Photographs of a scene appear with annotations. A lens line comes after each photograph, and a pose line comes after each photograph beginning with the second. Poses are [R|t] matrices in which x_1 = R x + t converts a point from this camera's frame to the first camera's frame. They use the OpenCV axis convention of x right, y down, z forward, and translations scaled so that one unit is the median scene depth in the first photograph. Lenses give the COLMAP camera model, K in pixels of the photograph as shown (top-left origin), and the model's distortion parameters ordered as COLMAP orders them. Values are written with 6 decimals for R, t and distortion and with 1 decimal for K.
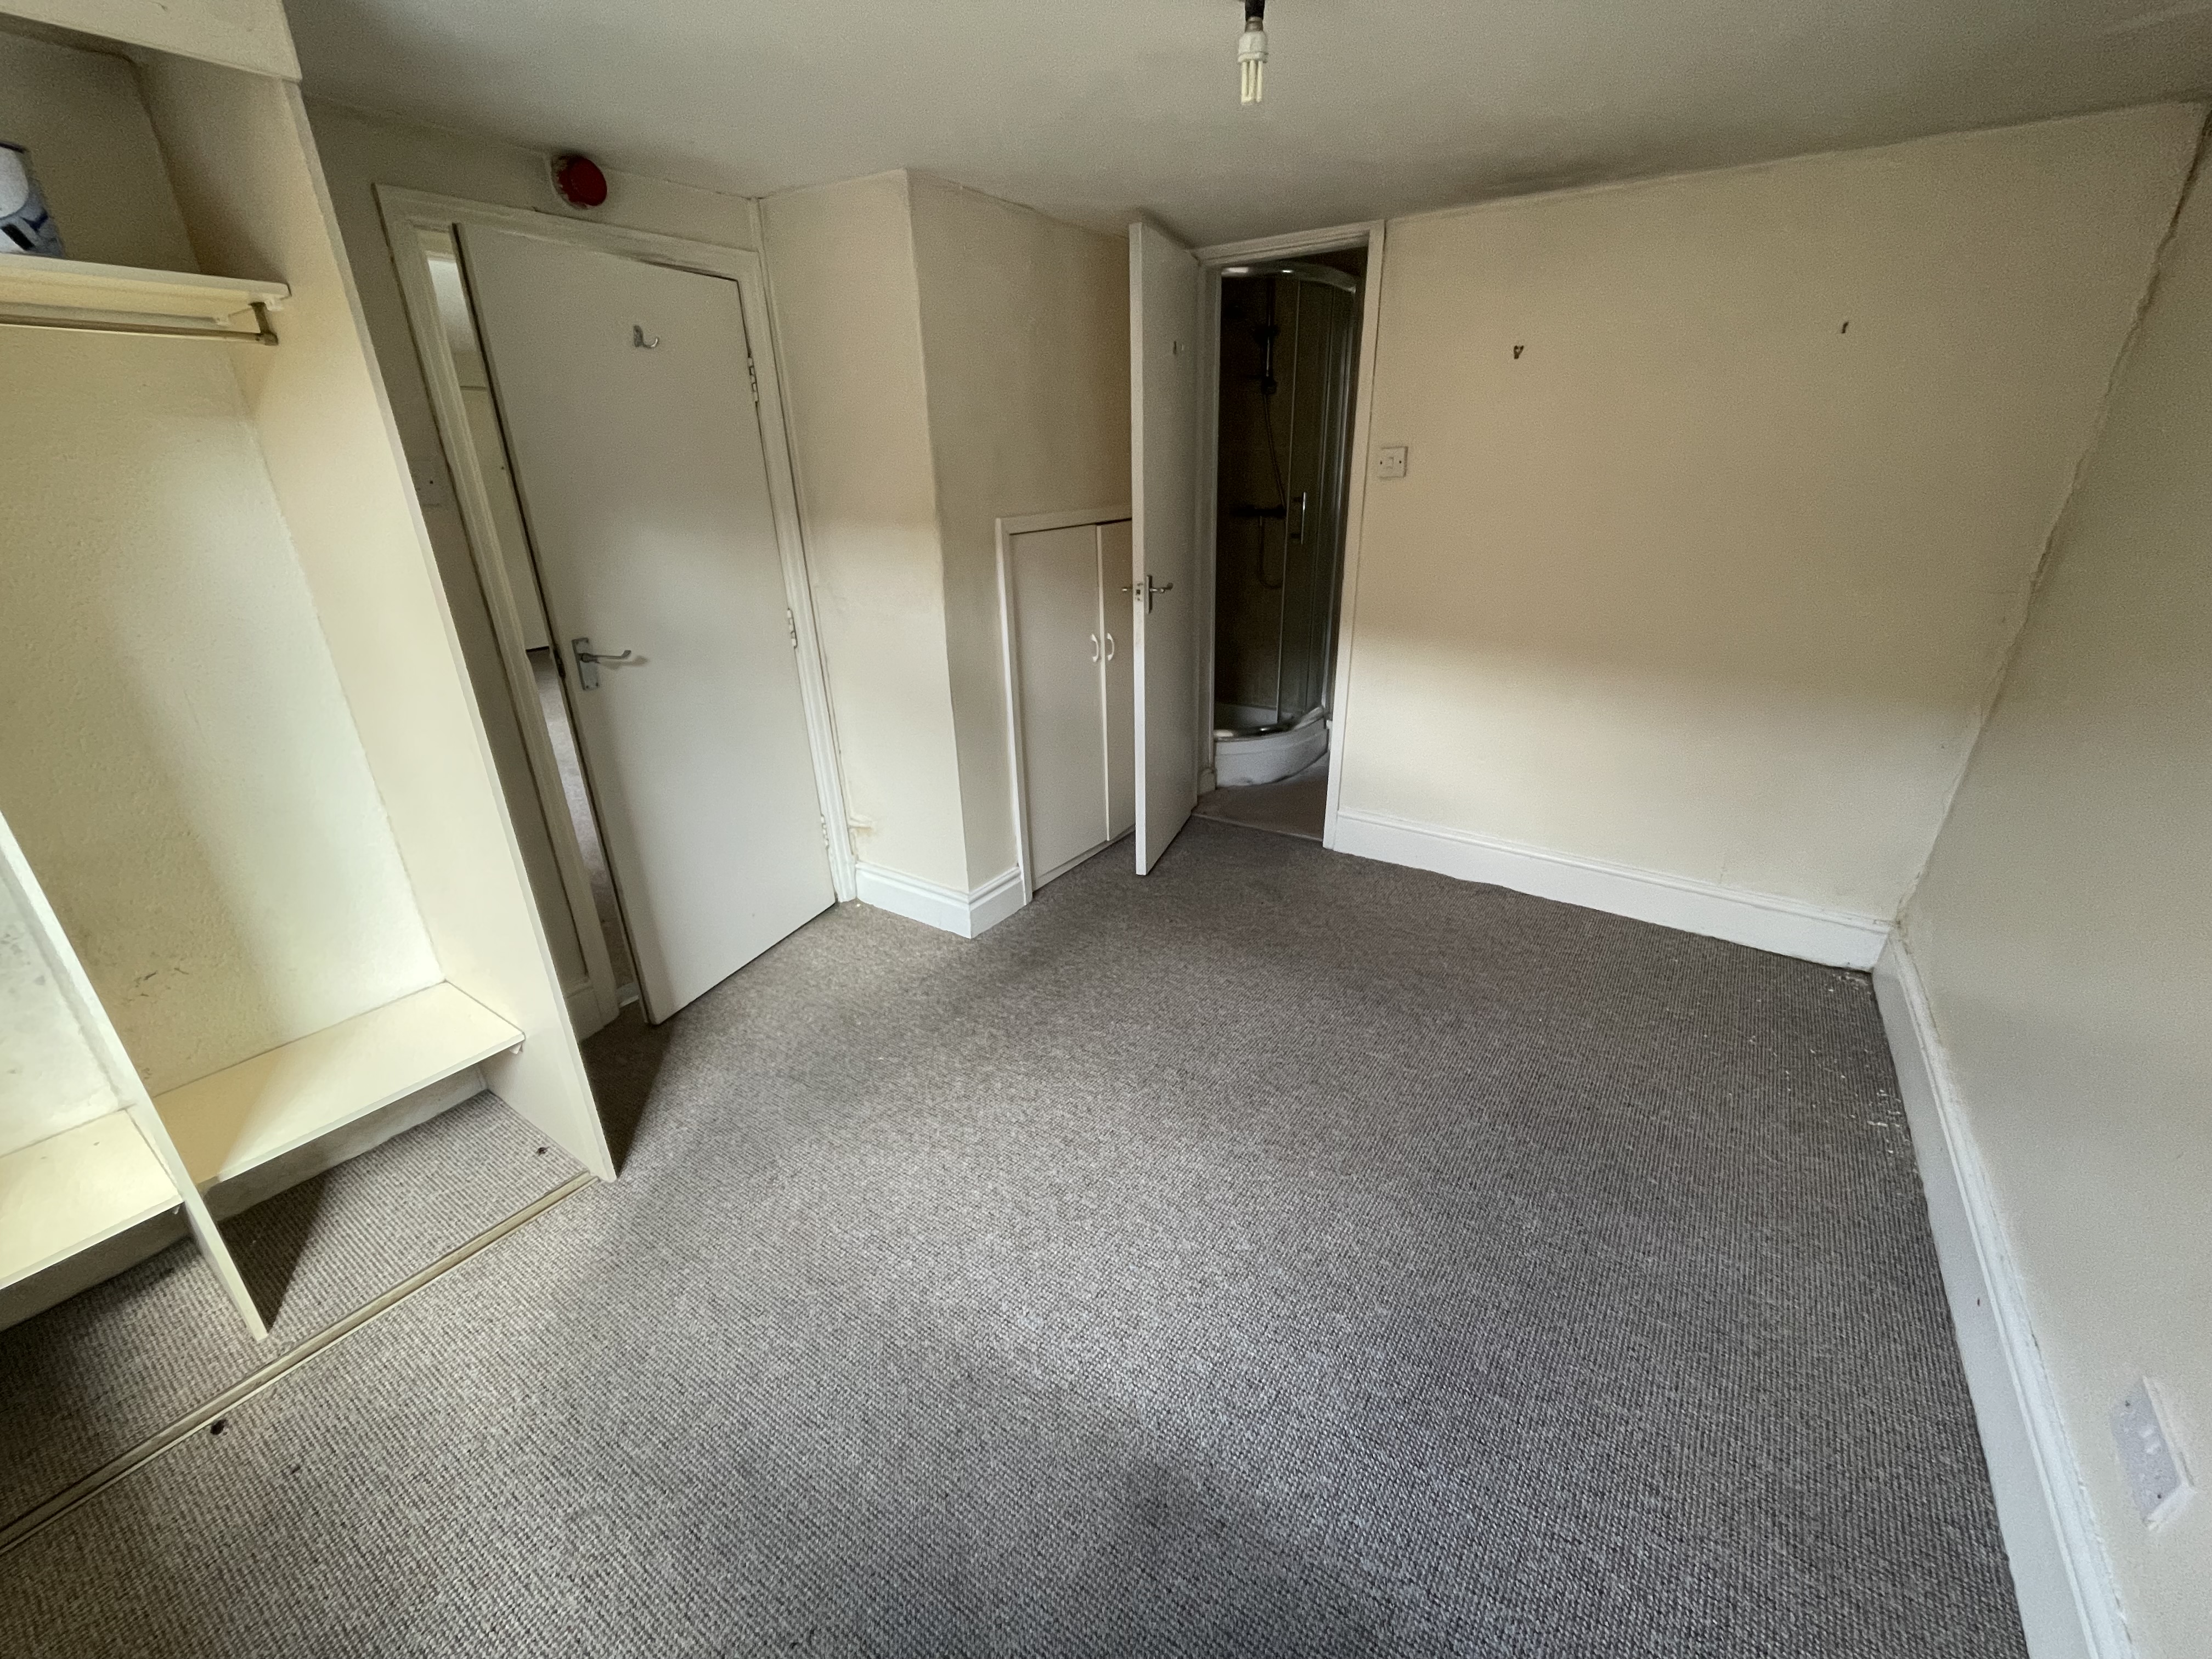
lens RADIAL K [[907.0, 0, 1104.8], [0, 907.0, 830.2], [0, 0, 1]] dist [0.004082, -0.000073]
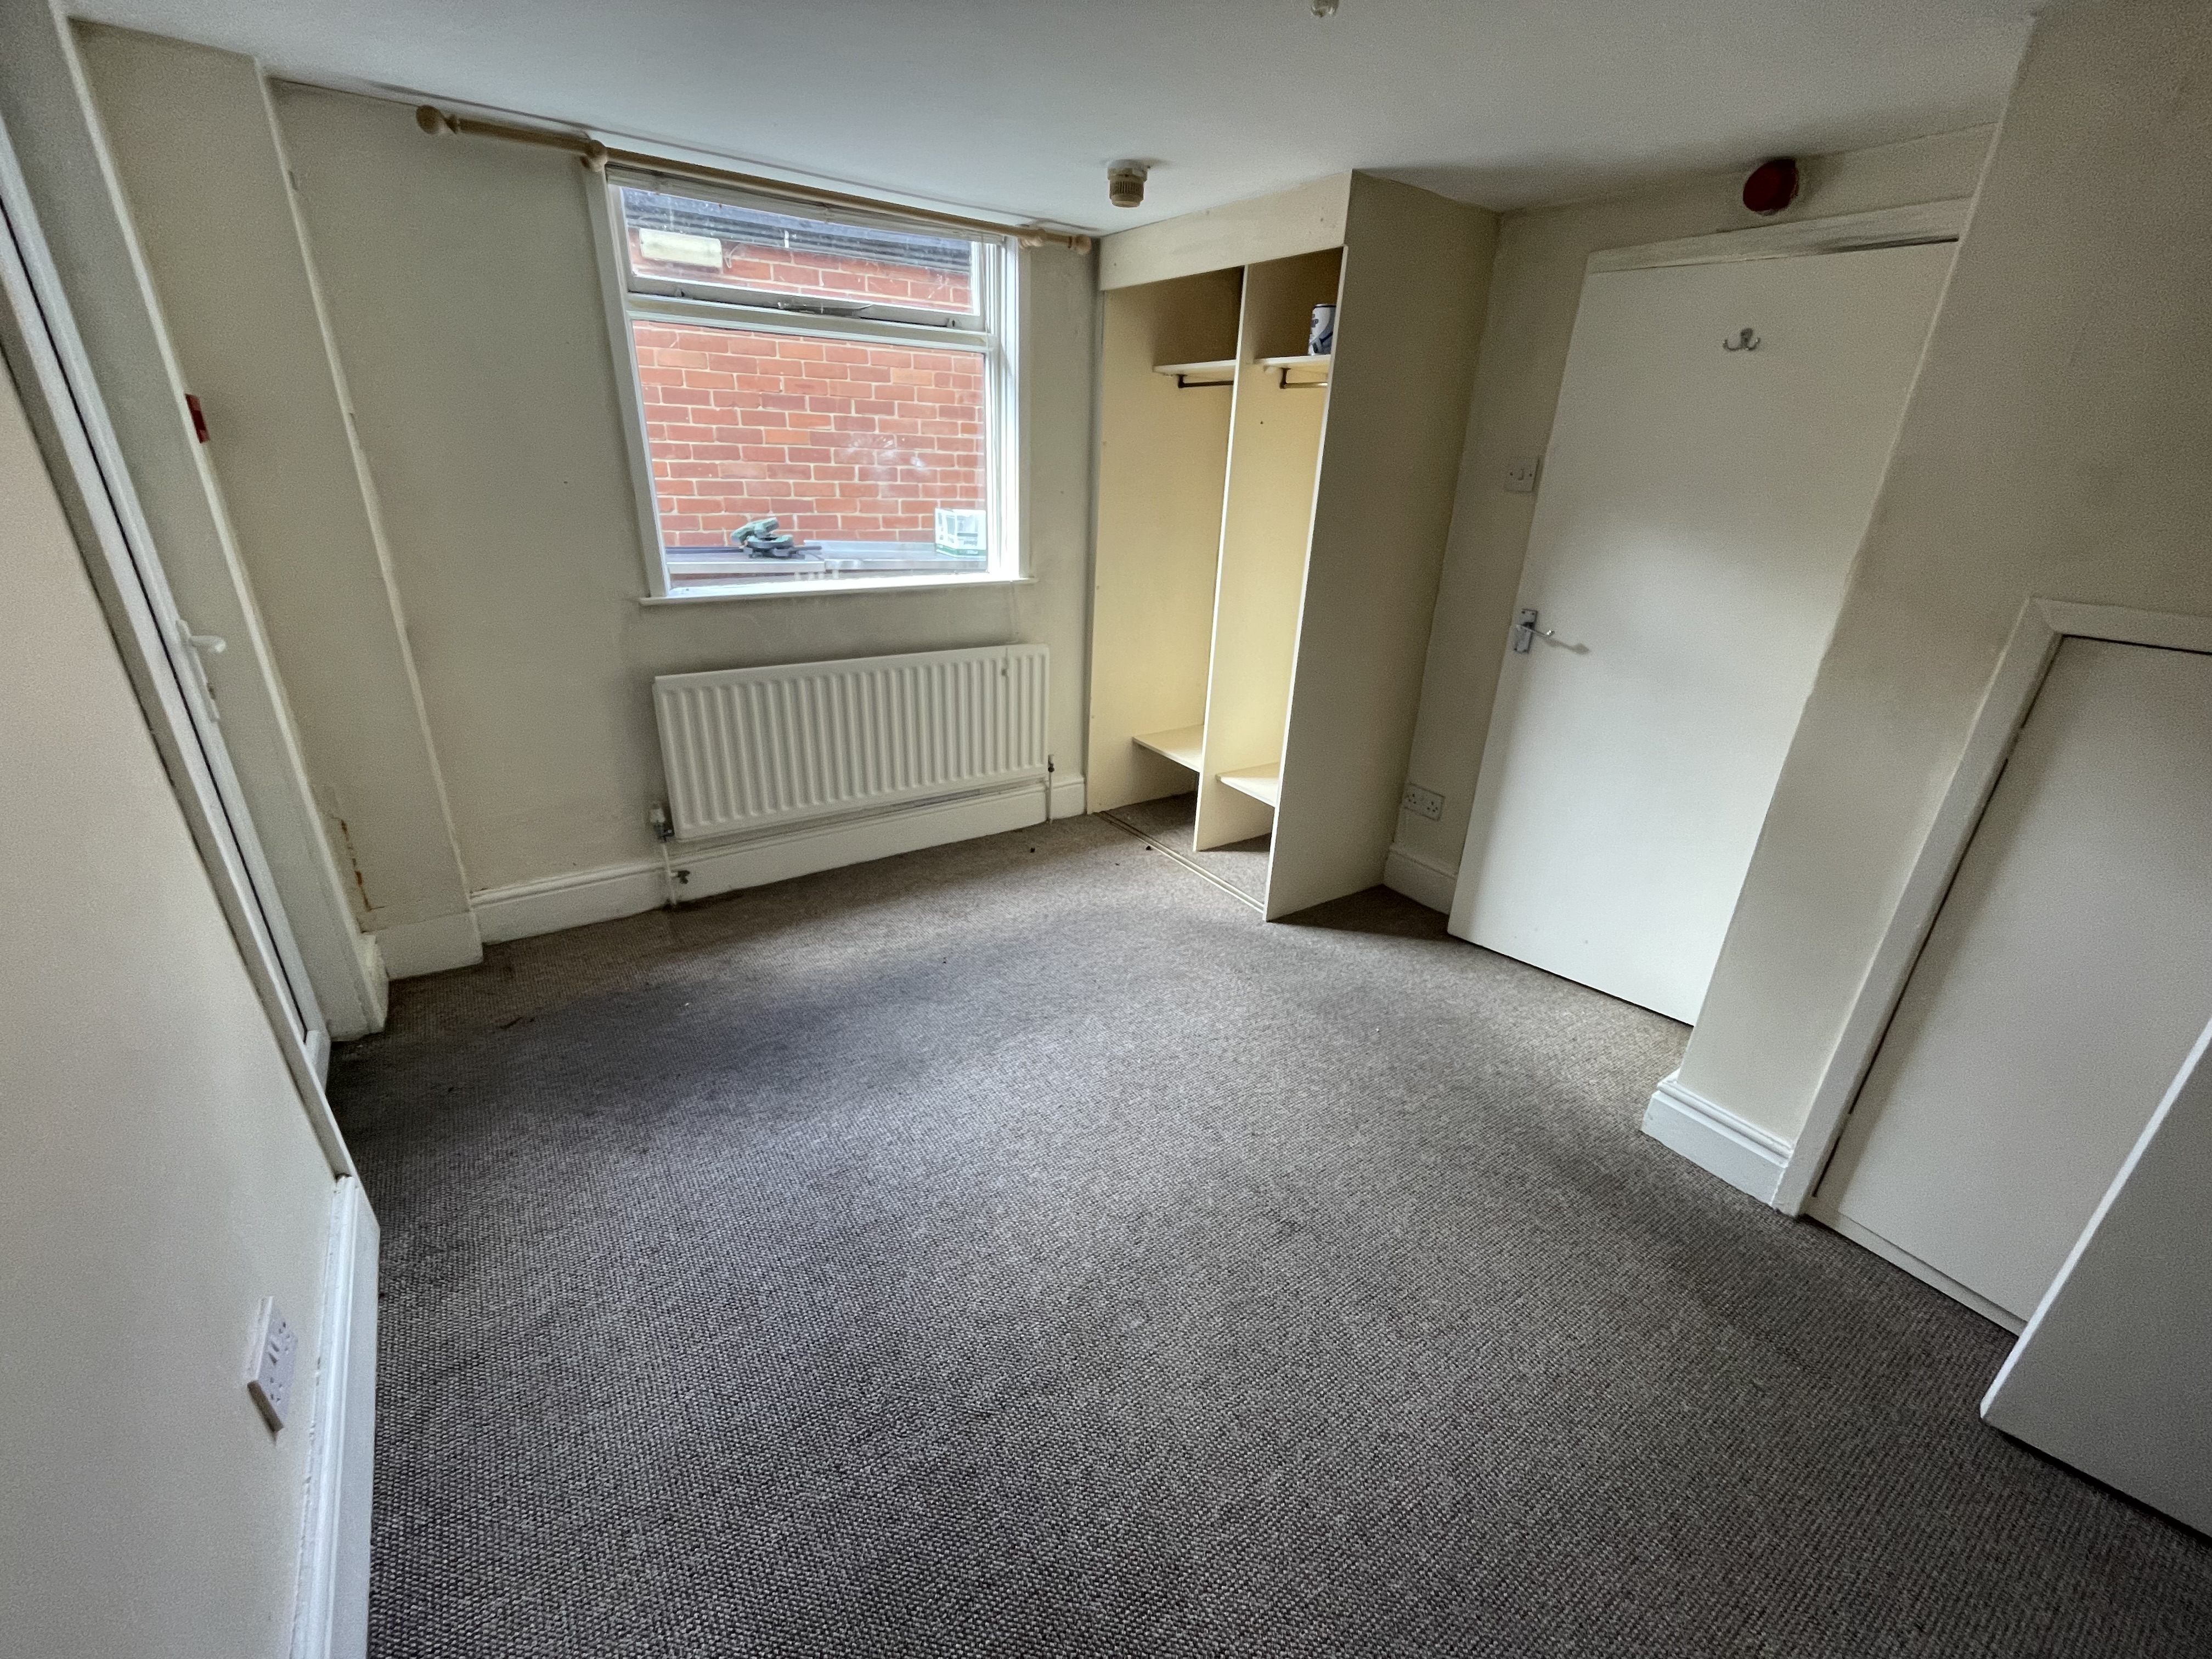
lens RADIAL K [[901.0, 0, 1106.0], [0, 901.0, 829.5], [0, 0, 1]] dist [0.000731, -0.000074]
pose [[-0.367428, 0.363660, -0.856007, 0.690204], [-0.386223, 0.777612, 0.496136, -0.331435], [0.846066, 0.512904, -0.145262, 0.781071]]
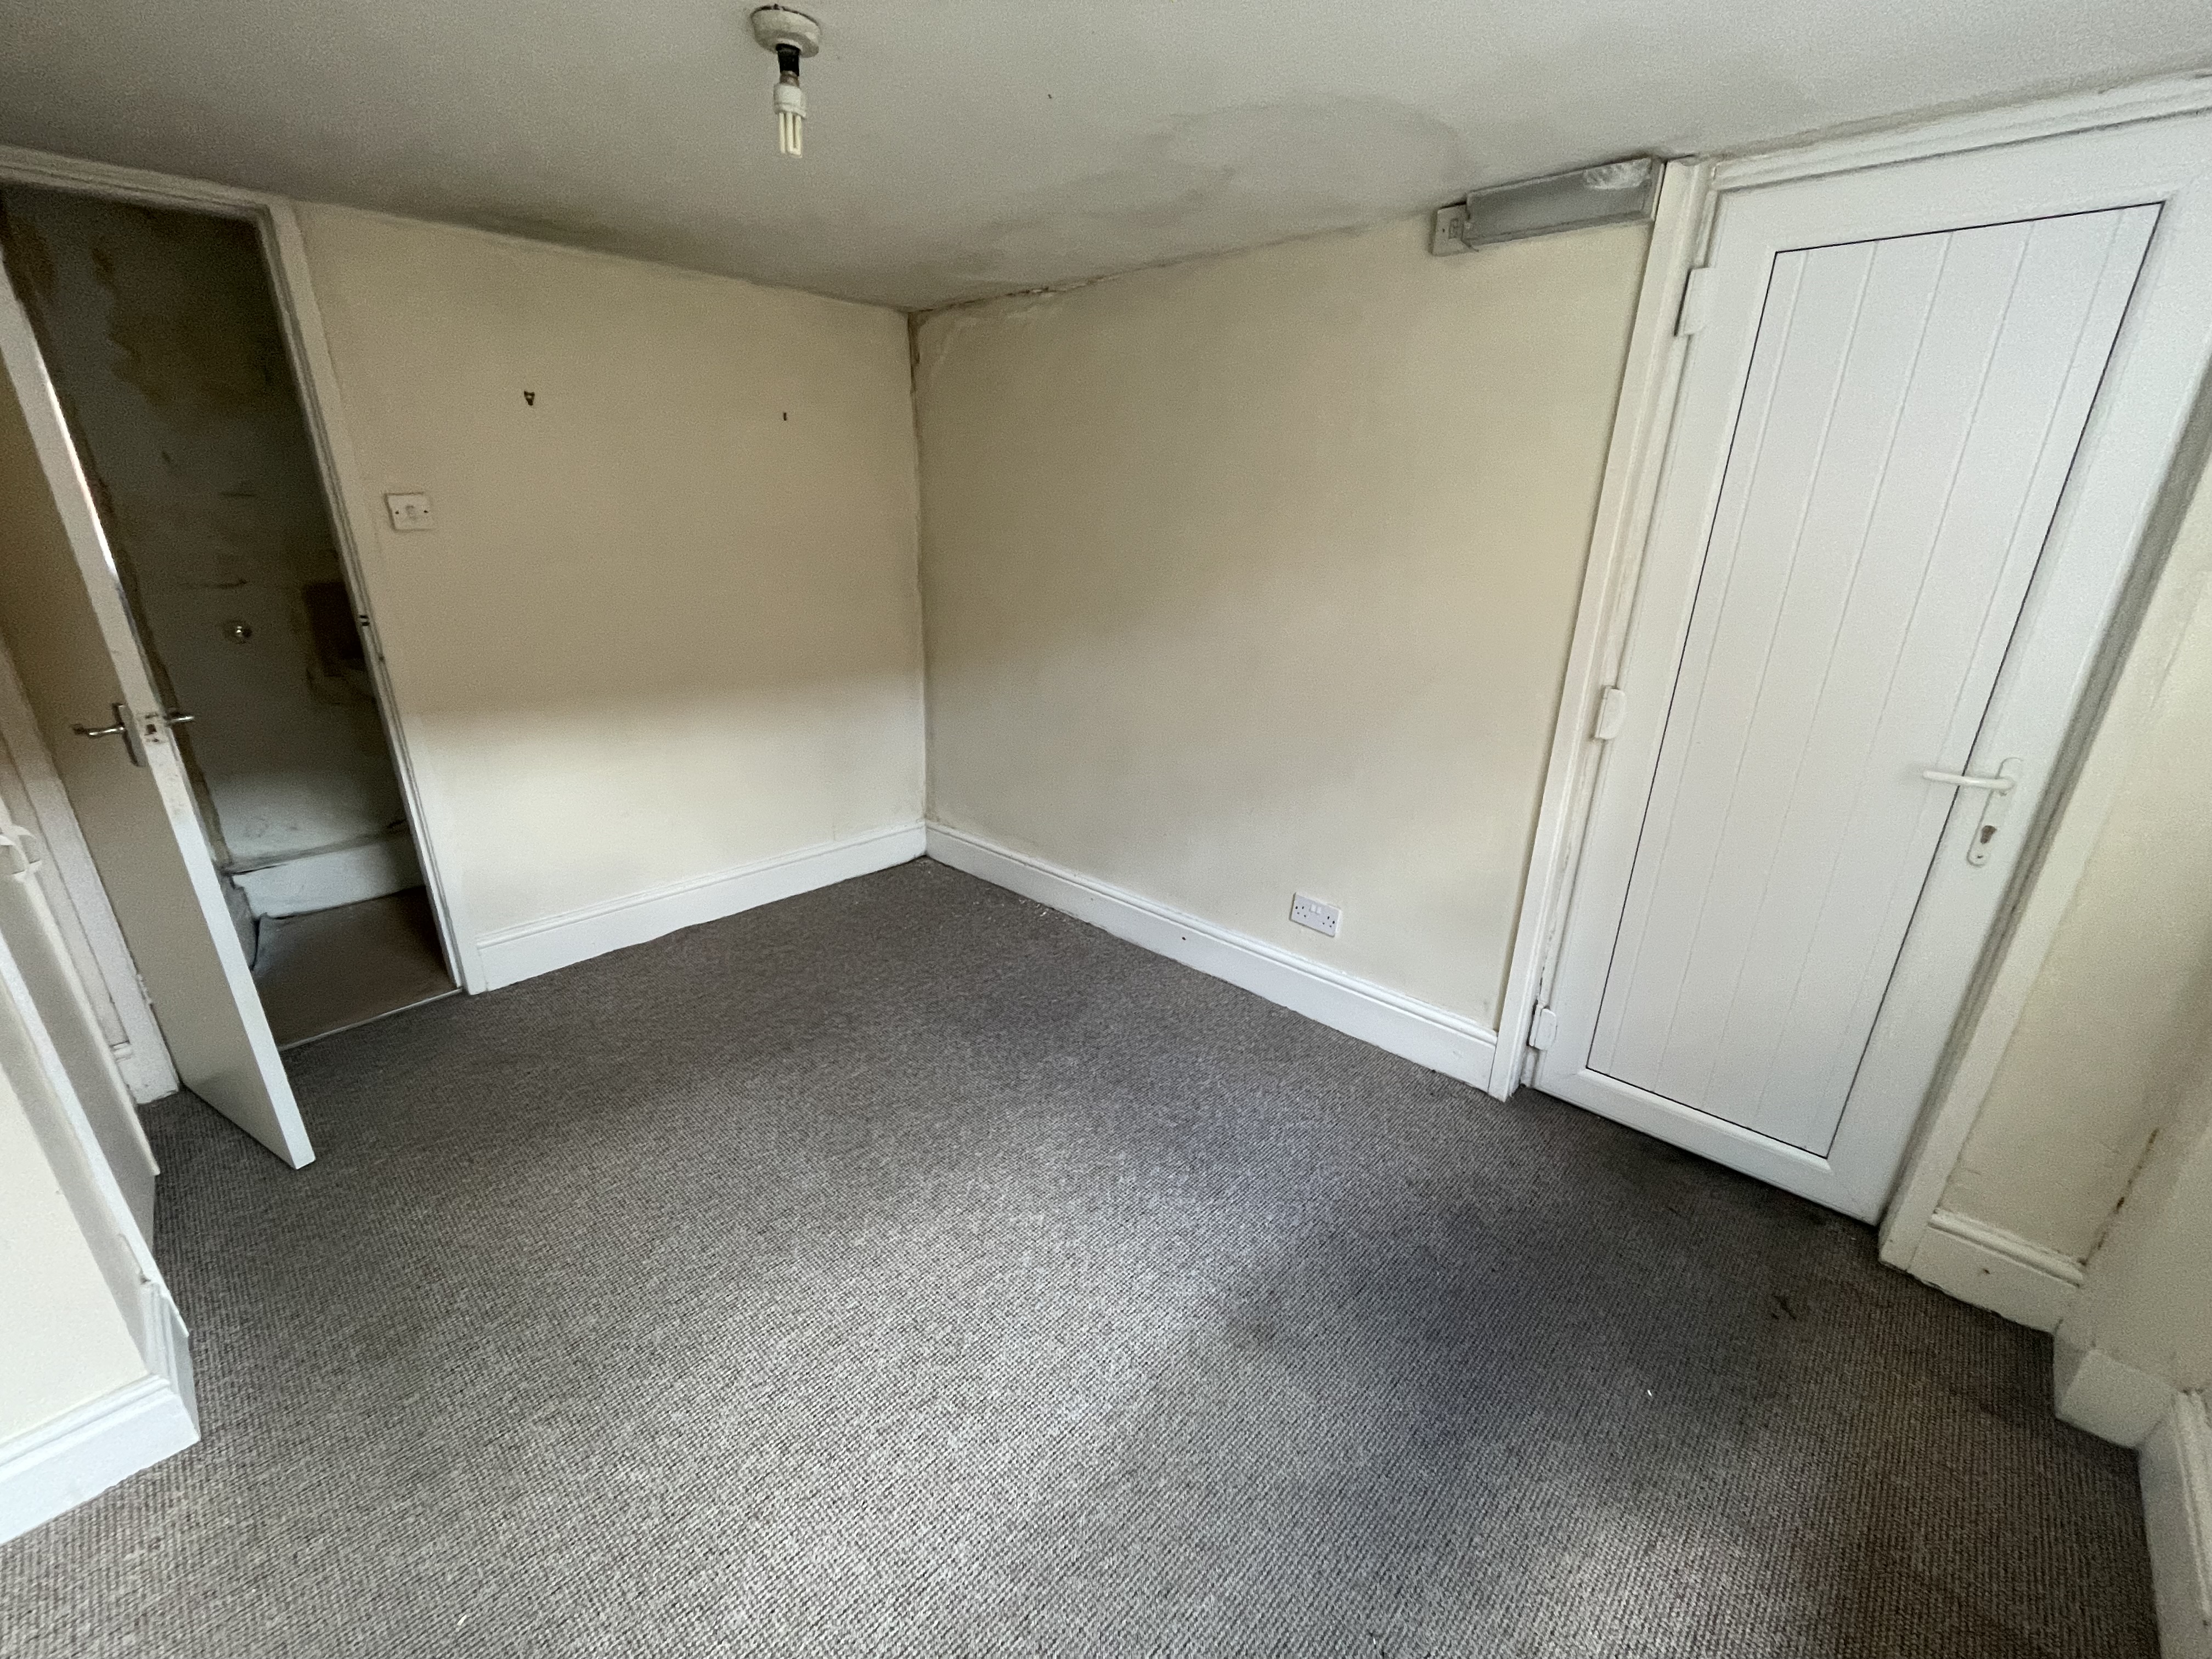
lens RADIAL K [[907.0, 0, 1104.8], [0, 907.0, 830.2], [0, 0, 1]] dist [0.004082, -0.000073]
pose [[0.157257, -0.324454, 0.932738, -0.544567], [0.362359, 0.897569, 0.251128, -0.163630], [-0.918676, 0.298495, 0.258718, 0.386268]]
